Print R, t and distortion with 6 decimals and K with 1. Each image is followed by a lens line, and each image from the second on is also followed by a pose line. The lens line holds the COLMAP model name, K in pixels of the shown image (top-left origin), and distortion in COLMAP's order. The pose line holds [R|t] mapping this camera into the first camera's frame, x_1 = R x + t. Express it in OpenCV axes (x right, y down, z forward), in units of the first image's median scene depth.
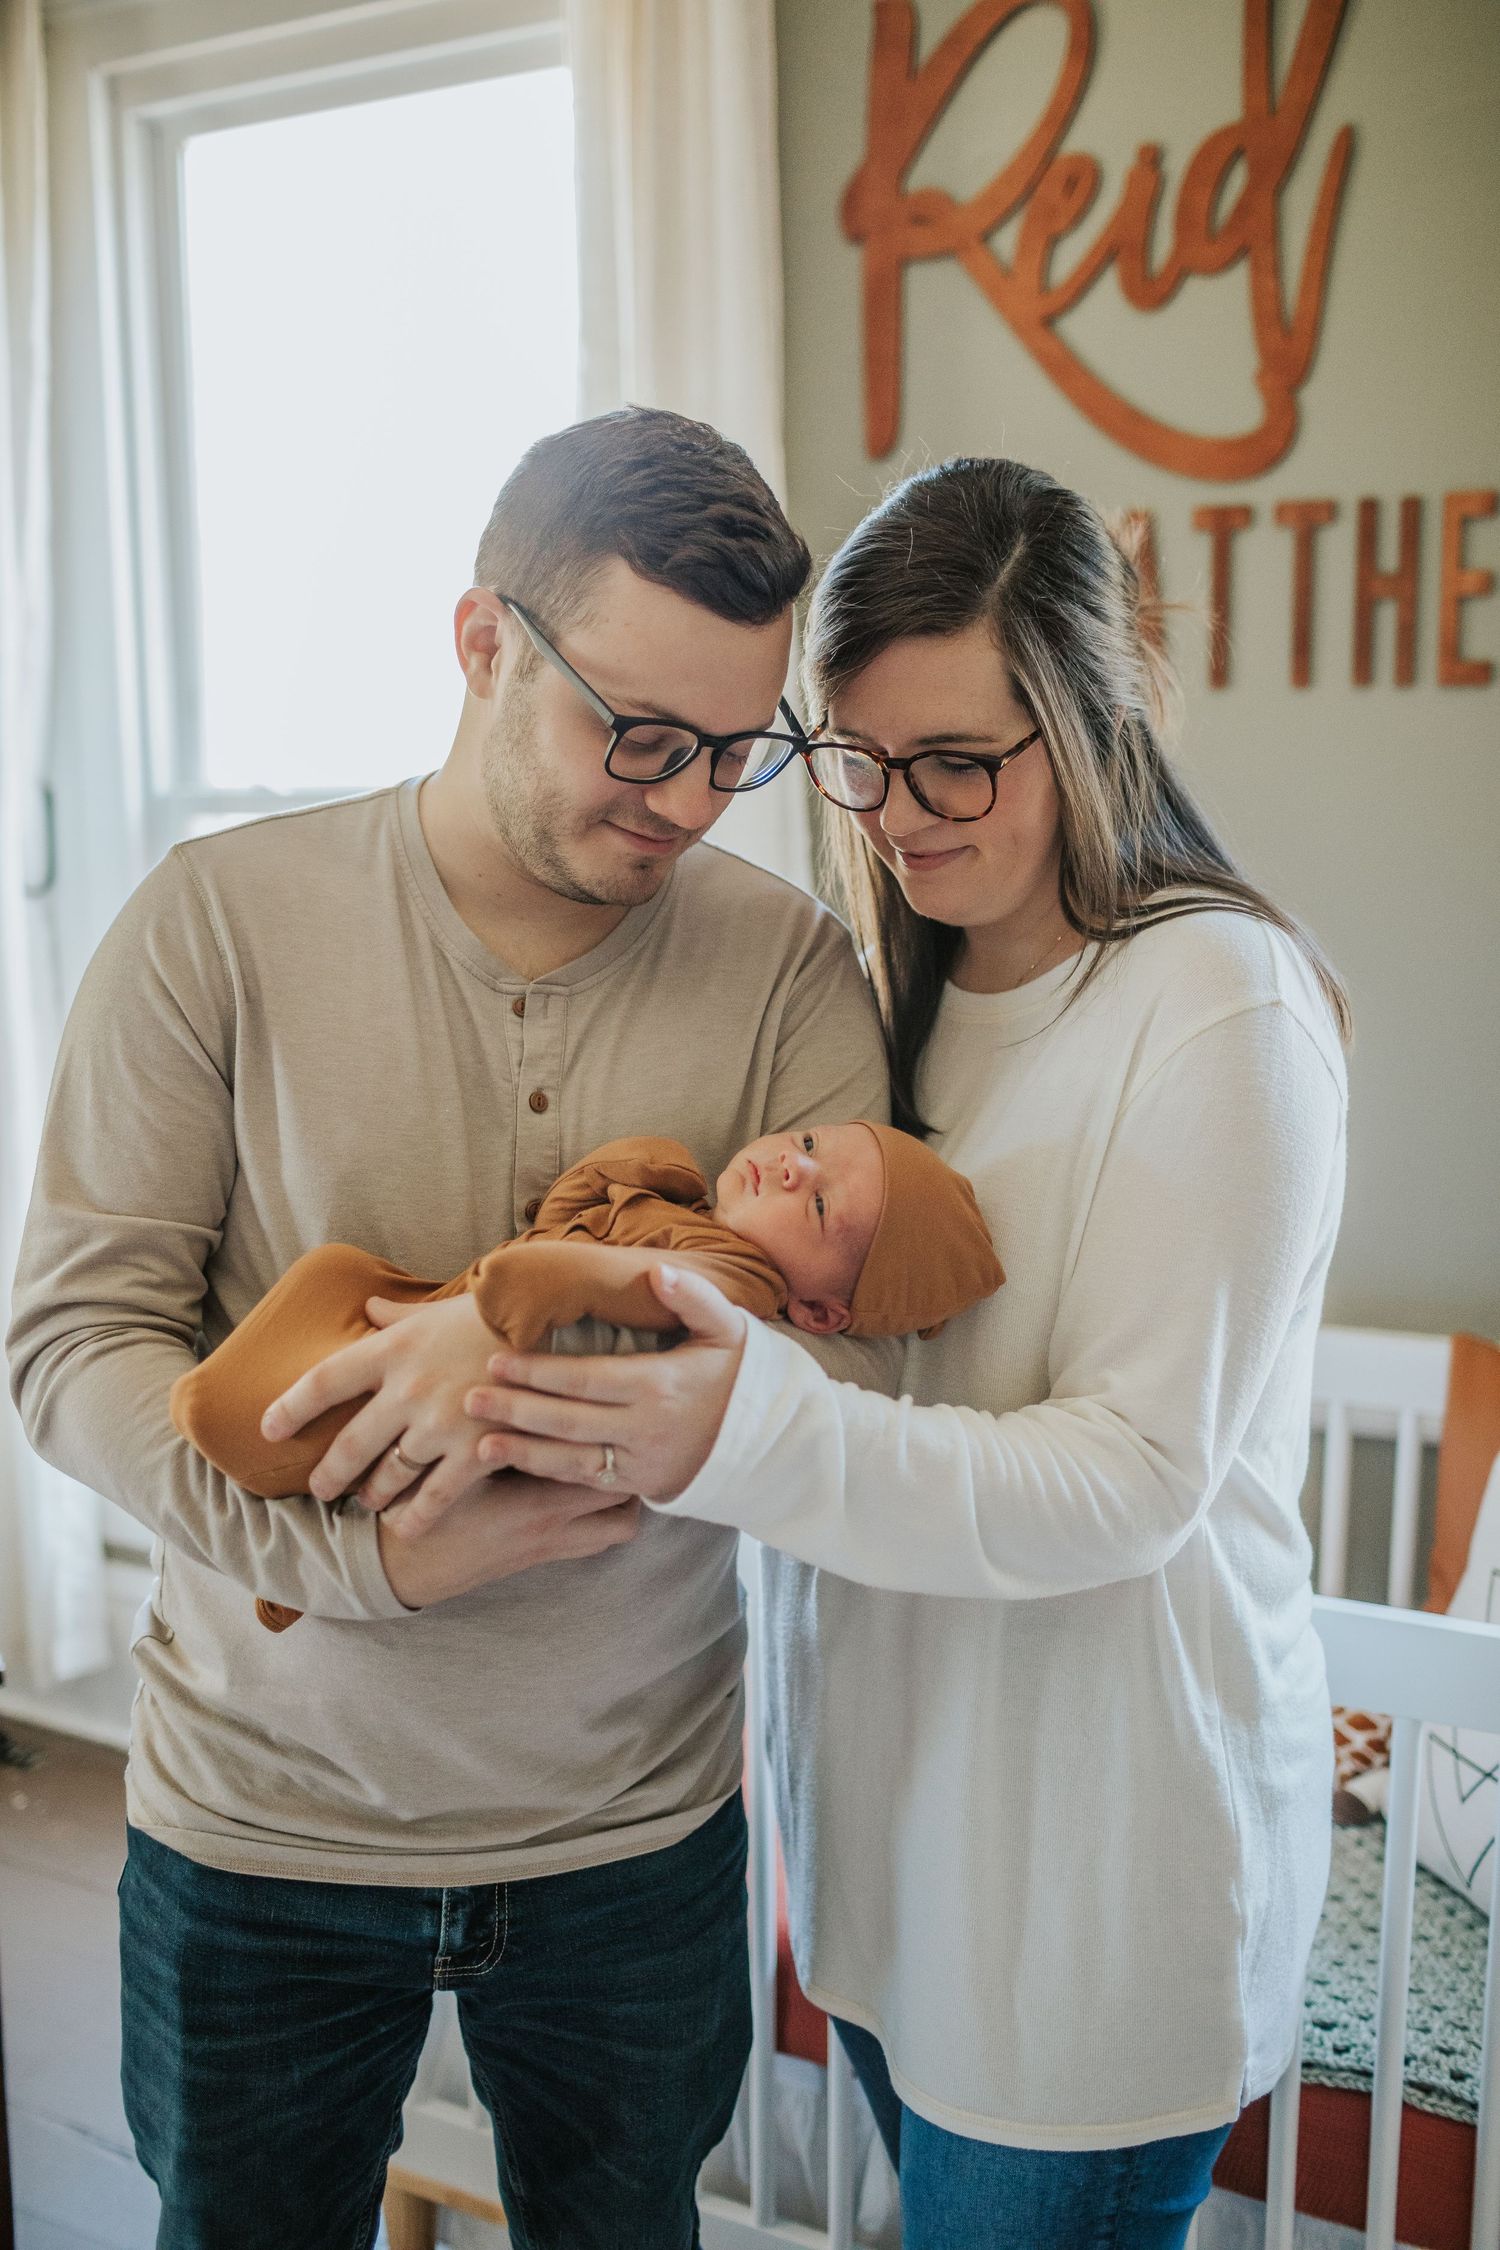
lens RADIAL K [[2313.3, 0, 753.2], [0, 2313.3, 1021.7], [0, 0, 1]] dist [-0.108185, 0.389038]
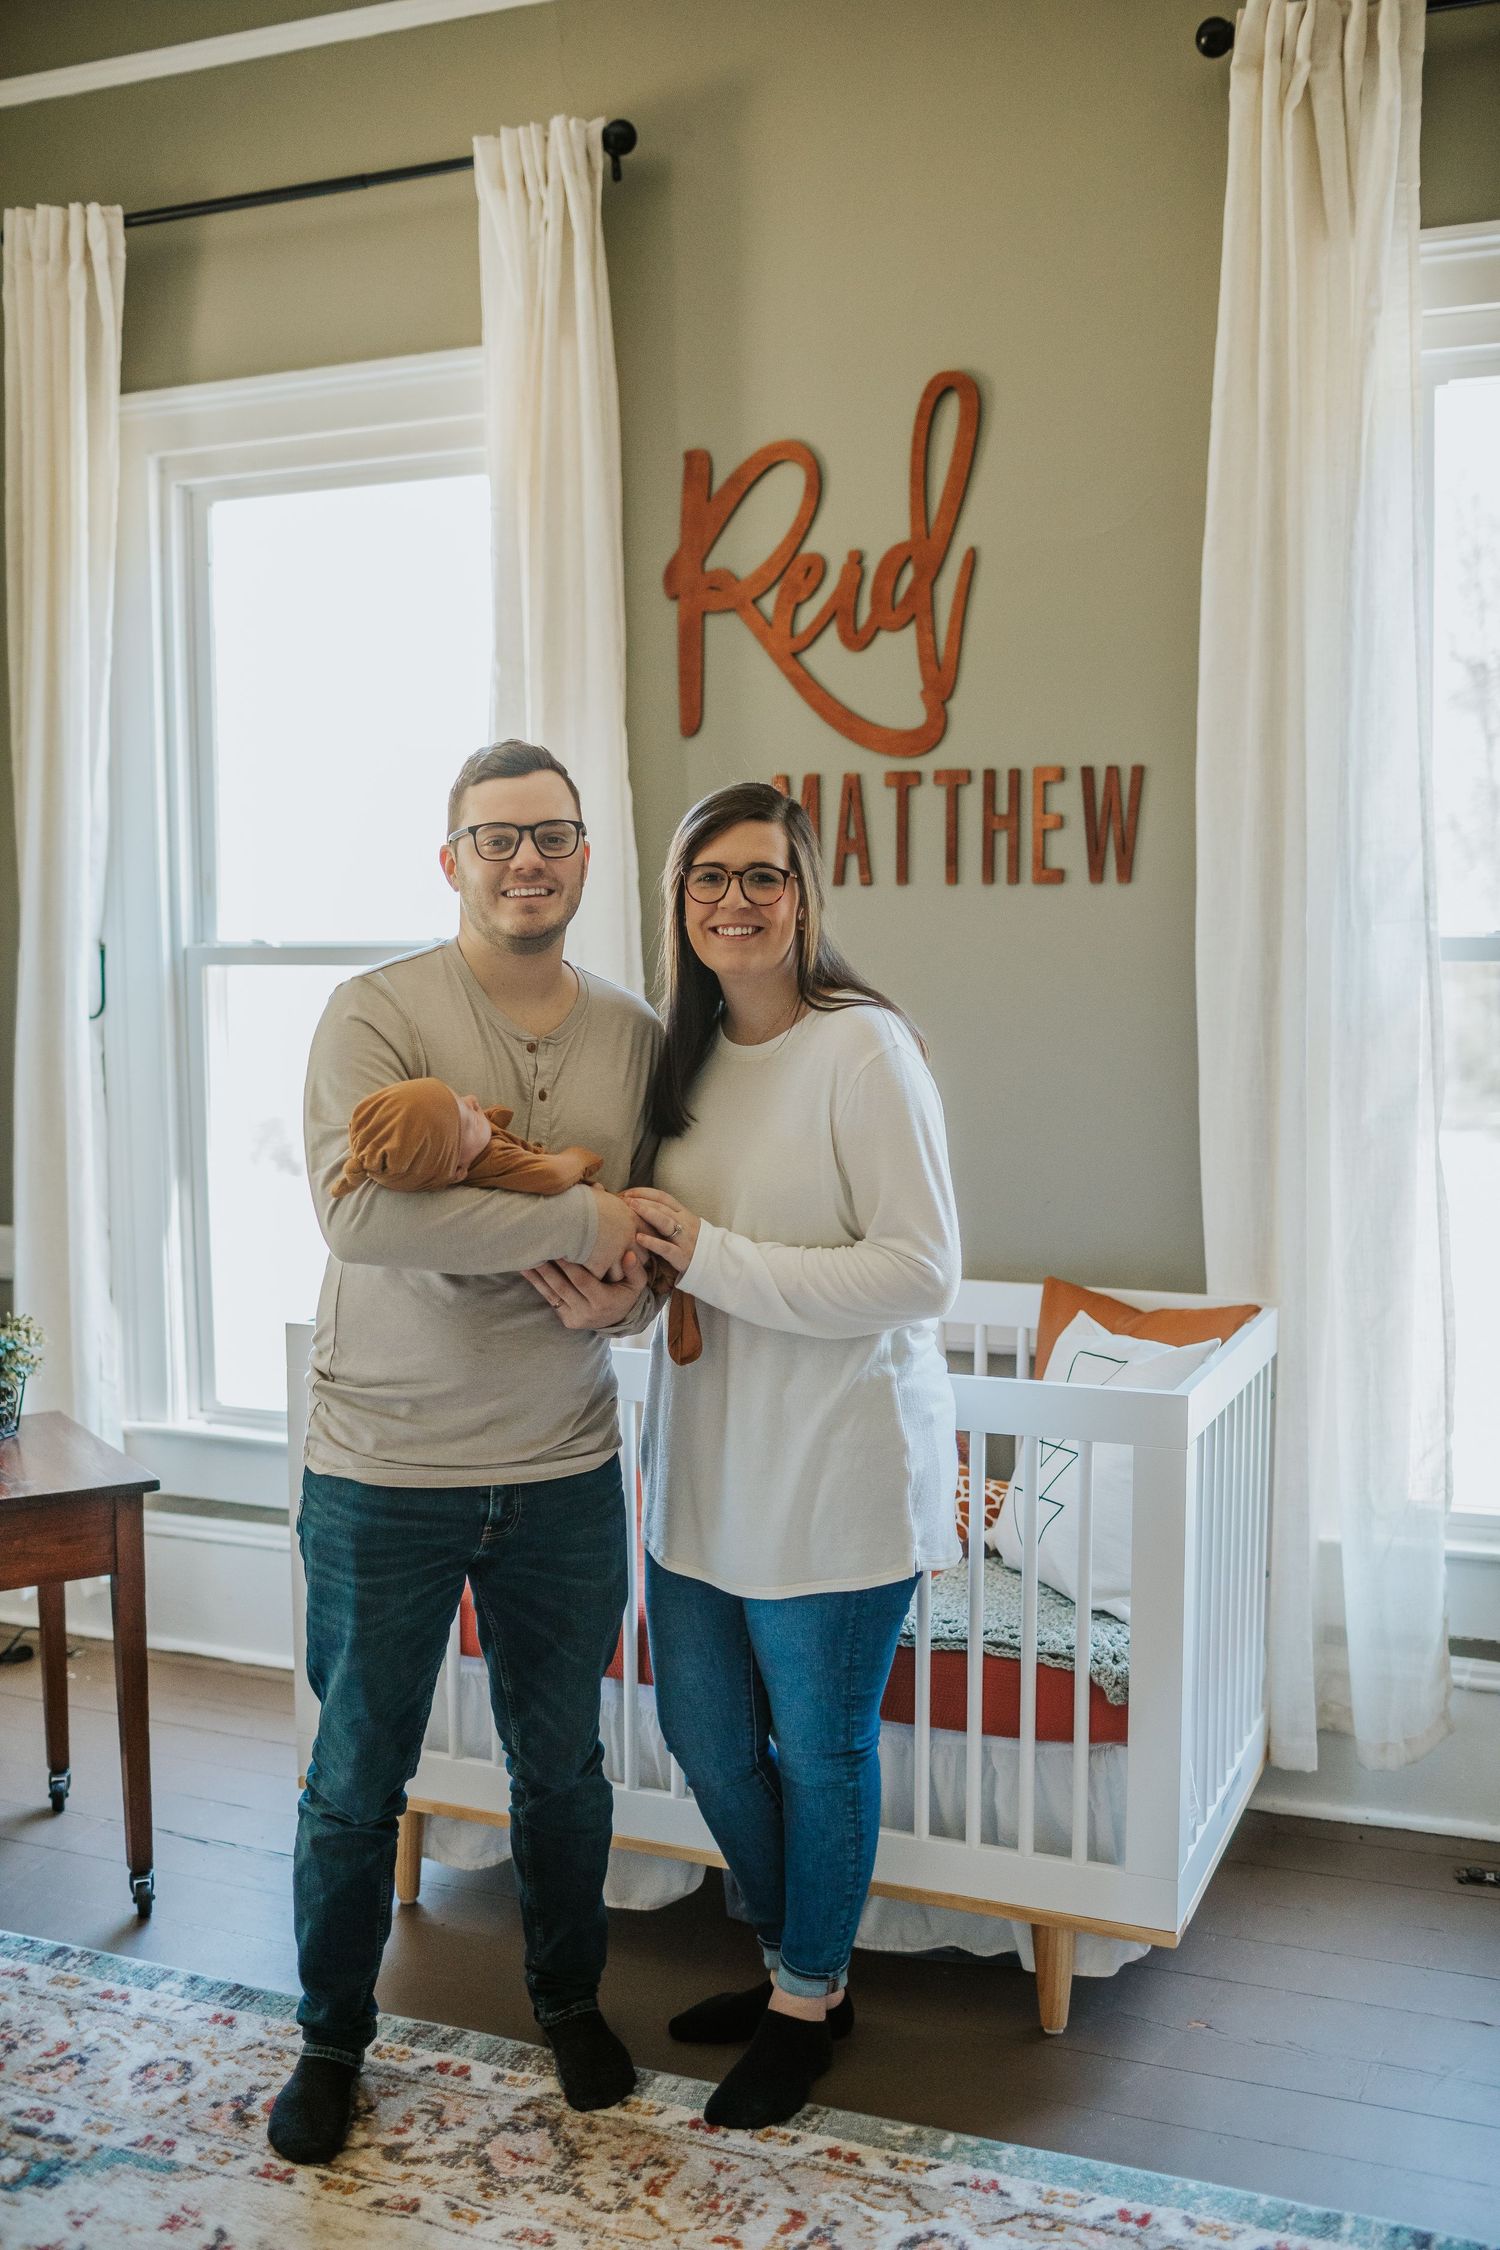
lens RADIAL K [[2397.2, 0, 762.9], [0, 2397.2, 1089.5], [0, 0, 1]] dist [-0.000984, 0.065717]
pose [[0.995482, -0.005191, 0.094811, -0.055303], [0.008912, 0.999204, -0.038875, 0.064259], [-0.094534, 0.039544, 0.994736, -0.665923]]
